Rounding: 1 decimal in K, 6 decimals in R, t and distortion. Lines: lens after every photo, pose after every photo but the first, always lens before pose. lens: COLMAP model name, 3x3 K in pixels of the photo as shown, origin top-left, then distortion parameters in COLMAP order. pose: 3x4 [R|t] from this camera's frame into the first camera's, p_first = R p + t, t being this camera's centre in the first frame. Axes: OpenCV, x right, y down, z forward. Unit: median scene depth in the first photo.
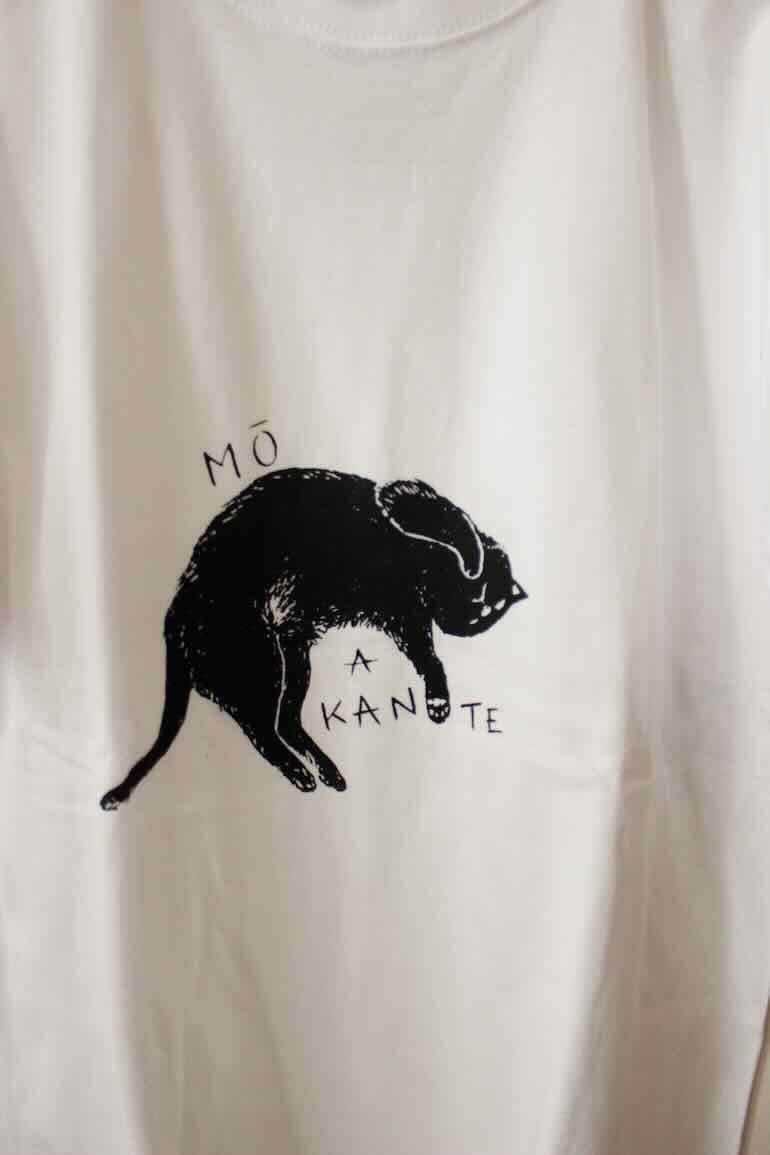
lens RADIAL K [[924.1, 0, 388.1], [0, 924.1, 575.4], [0, 0, 1]] dist [-0.060325, -0.001451]
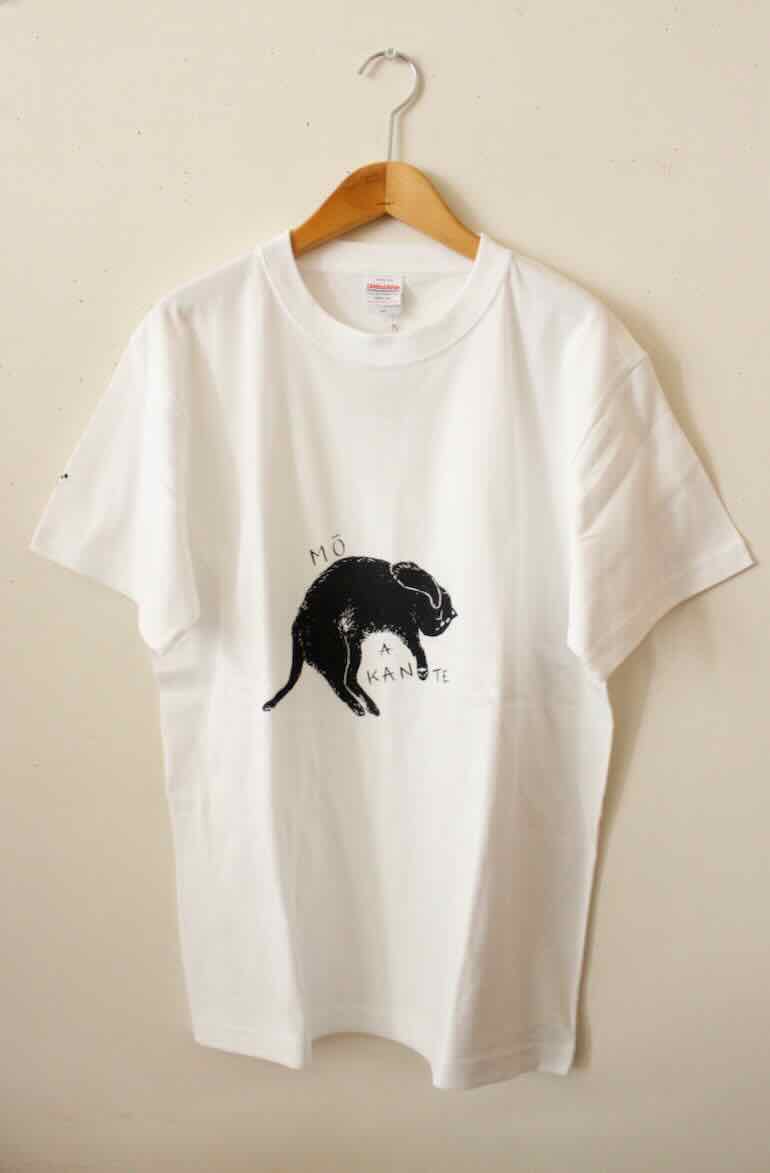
lens RADIAL K [[1006.2, 0, 383.9], [0, 1006.2, 586.1], [0, 0, 1]] dist [0.003074, 0.000119]
pose [[0.989299, -0.007781, -0.145696, 0.306598], [-0.002289, 0.997626, -0.068820, 0.110448], [0.145886, 0.068418, 0.986933, -1.270939]]
